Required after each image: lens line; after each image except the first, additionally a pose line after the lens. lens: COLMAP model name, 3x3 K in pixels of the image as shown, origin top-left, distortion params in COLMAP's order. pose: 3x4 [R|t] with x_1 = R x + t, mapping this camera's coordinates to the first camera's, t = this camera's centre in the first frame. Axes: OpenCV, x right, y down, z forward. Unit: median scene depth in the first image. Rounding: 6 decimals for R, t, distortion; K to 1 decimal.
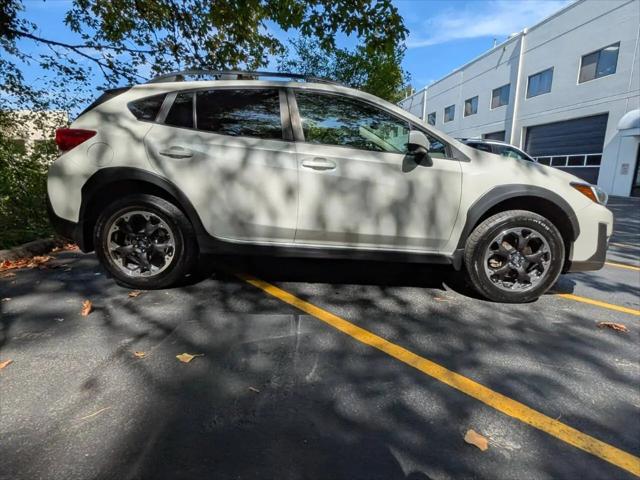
lens RADIAL K [[343.2, 0, 317.4], [0, 343.2, 230.6], [0, 0, 1]] dist [0.002386, 0.000901]
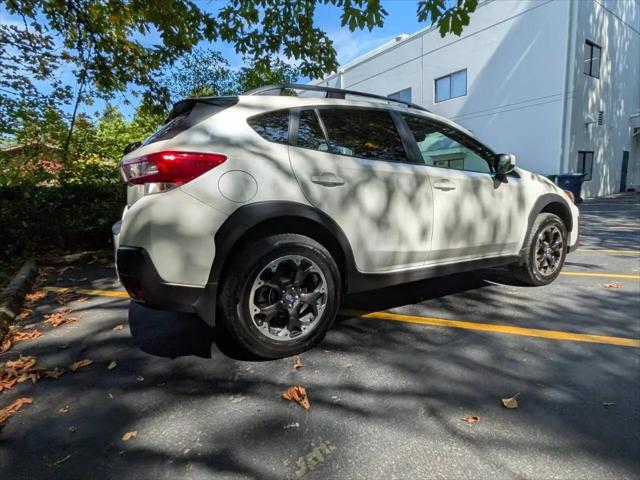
lens RADIAL K [[330.6, 0, 314.7], [0, 330.6, 231.6], [0, 0, 1]] dist [0.002863, 0.000743]
pose [[0.873837, -0.111030, 0.473372, -0.795537], [0.130205, 0.991456, -0.007809, -0.095946], [-0.468460, 0.068460, 0.880828, 0.295720]]
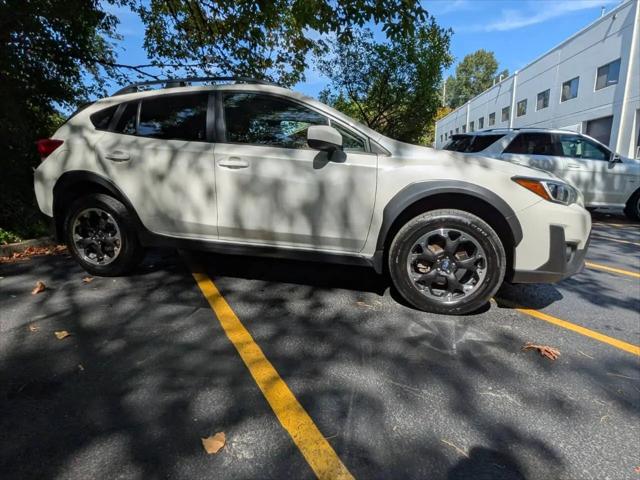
lens RADIAL K [[336.7, 0, 319.3], [0, 336.7, 234.9], [0, 0, 1]] dist [-0.000458, 0.000174]
pose [[0.968675, 0.025179, -0.247053, 0.490355], [-0.019672, 0.999500, 0.024735, -0.009943], [0.247553, -0.019100, 0.968686, 0.083189]]
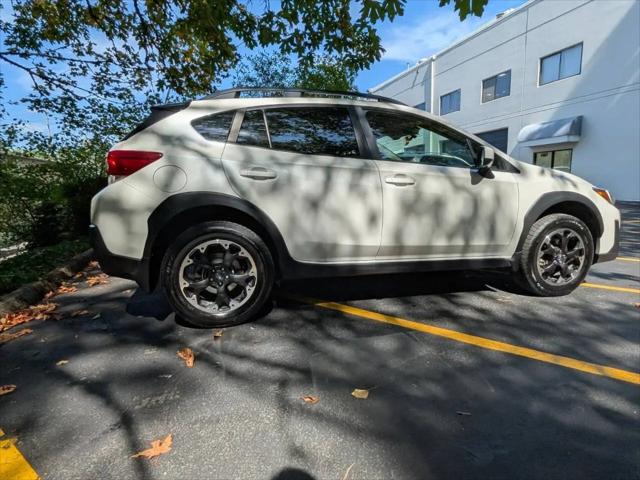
lens RADIAL K [[333.6, 0, 317.3], [0, 333.6, 232.2], [0, 0, 1]] dist [-0.002047, -0.000033]
pose [[0.973851, -0.069576, 0.216270, -0.438453], [0.075079, 0.997027, -0.017328, -0.041477], [-0.214421, 0.033112, 0.976180, 0.093542]]
